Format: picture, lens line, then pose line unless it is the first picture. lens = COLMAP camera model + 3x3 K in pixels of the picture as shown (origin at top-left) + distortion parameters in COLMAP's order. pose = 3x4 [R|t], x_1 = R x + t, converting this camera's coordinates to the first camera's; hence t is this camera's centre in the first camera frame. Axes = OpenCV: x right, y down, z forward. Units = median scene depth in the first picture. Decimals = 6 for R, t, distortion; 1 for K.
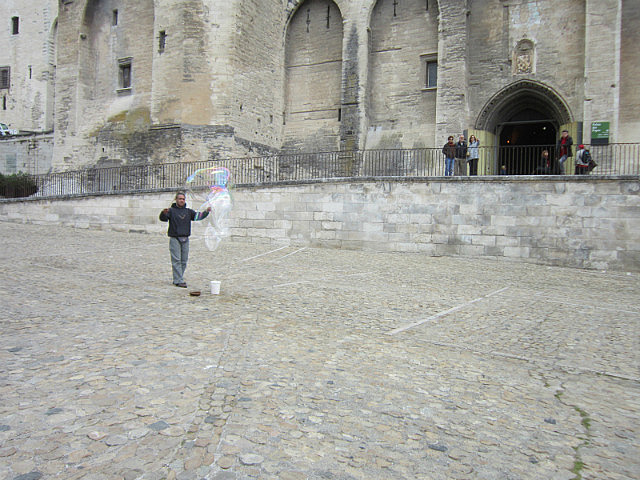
lens RADIAL K [[523.9, 0, 320.0], [0, 523.9, 240.0], [0, 0, 1]] dist [-0.054007, 0.002121]
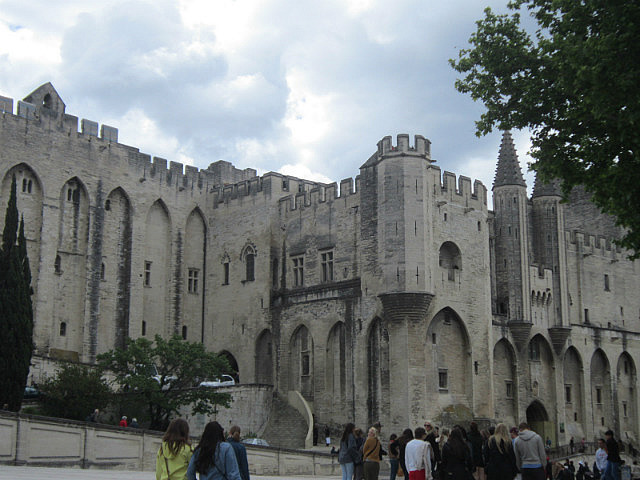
lens RADIAL K [[949.4, 0, 320.0], [0, 949.4, 240.0], [0, 0, 1]] dist [-0.105426, 0.501679]
pose [[0.370458, 0.170094, 0.913142, -3.279259], [0.047780, 0.978299, -0.201615, -0.187664], [-0.927620, 0.118319, 0.354291, 0.321607]]
